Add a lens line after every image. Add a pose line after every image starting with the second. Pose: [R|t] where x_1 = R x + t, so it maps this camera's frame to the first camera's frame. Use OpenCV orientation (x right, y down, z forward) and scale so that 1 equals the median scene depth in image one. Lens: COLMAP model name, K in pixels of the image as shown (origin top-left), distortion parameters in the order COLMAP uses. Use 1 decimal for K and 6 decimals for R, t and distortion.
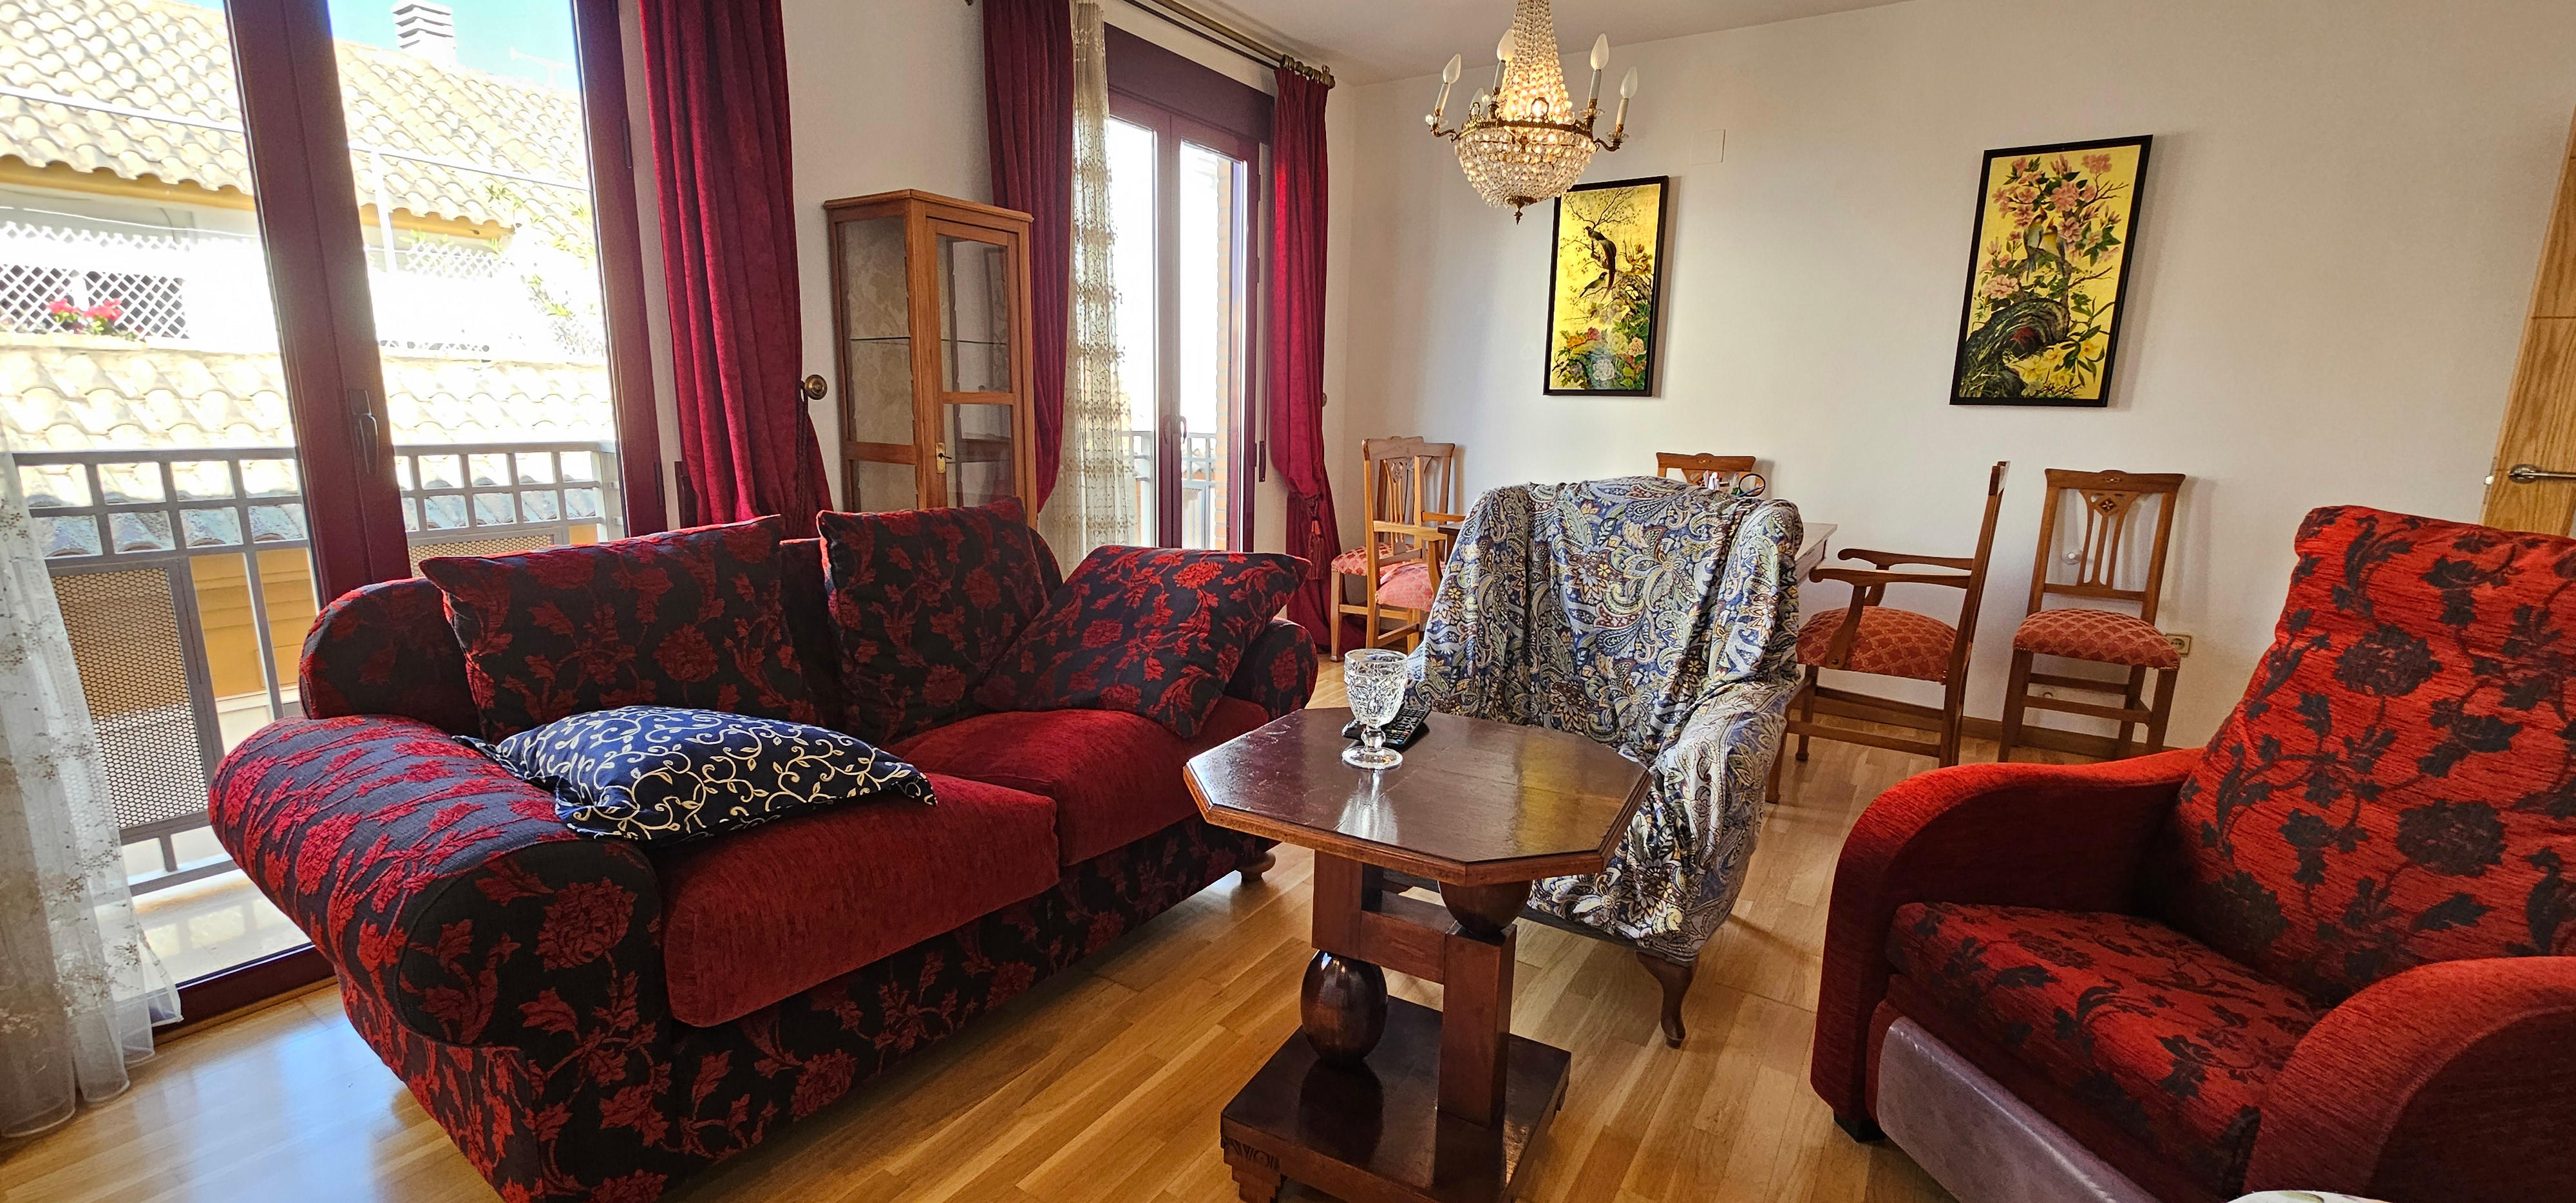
lens RADIAL K [[1050.9, 0, 1298.3], [0, 1050.9, 607.4], [0, 0, 1]] dist [0.001142, -0.000135]
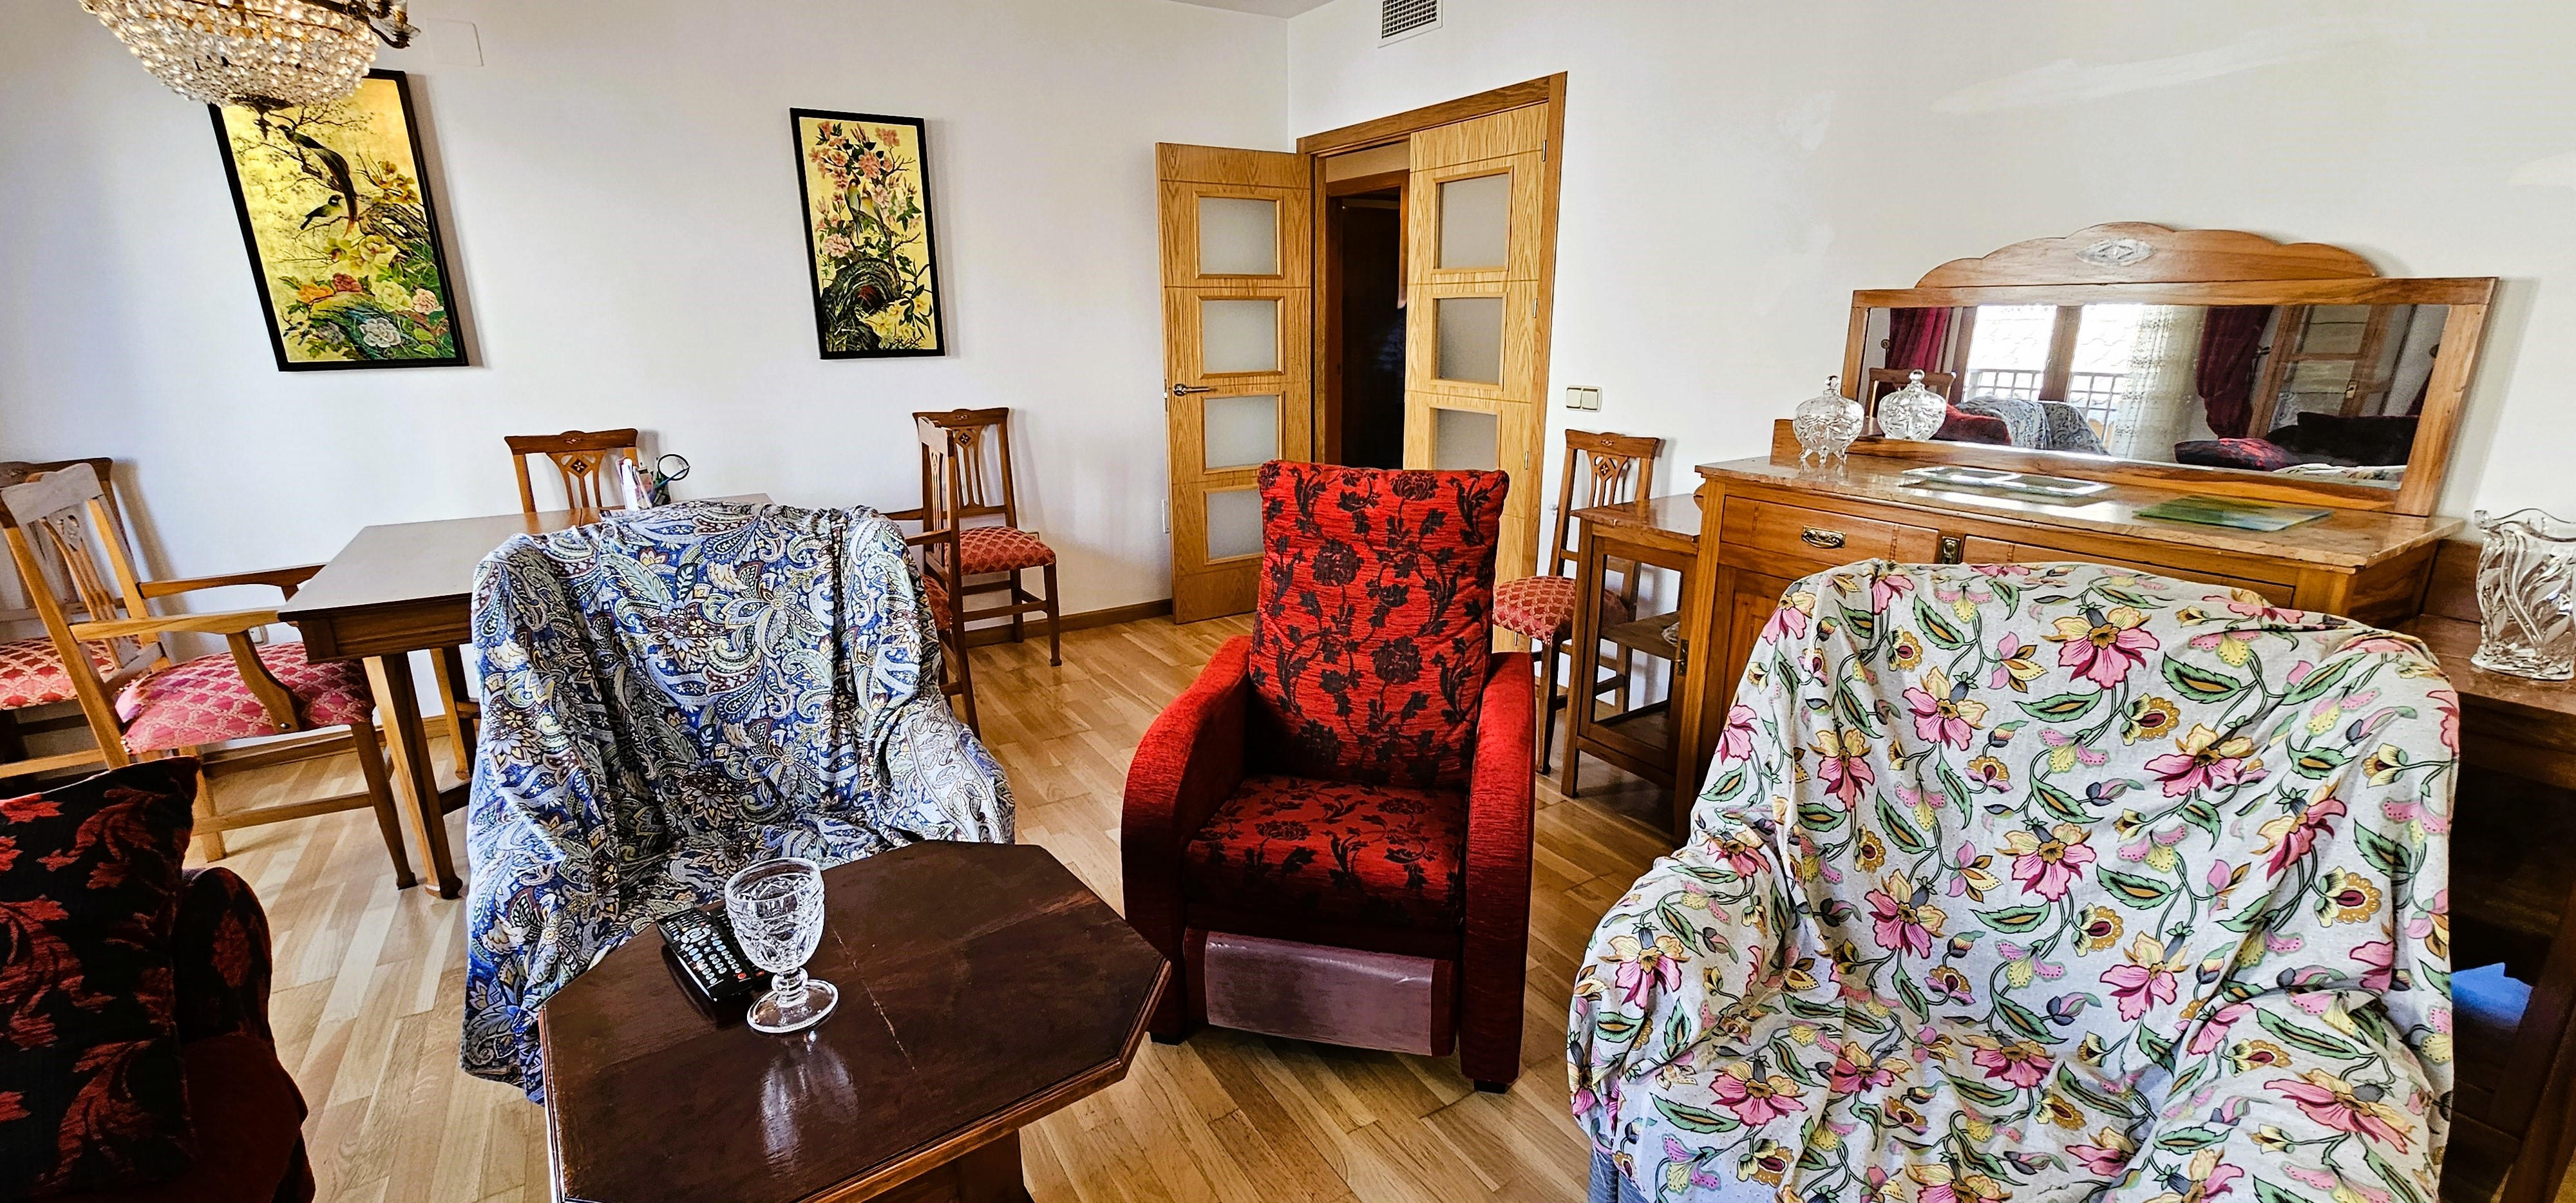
lens RADIAL K [[1050.9, 0, 1284.8], [0, 1050.9, 604.7], [0, 0, 1]] dist [0.001142, -0.000135]
pose [[0.432898, -0.267260, 0.860913, -0.207523], [0.189444, 0.960683, 0.202974, -0.128472], [-0.881312, 0.075228, 0.466509, 0.204398]]
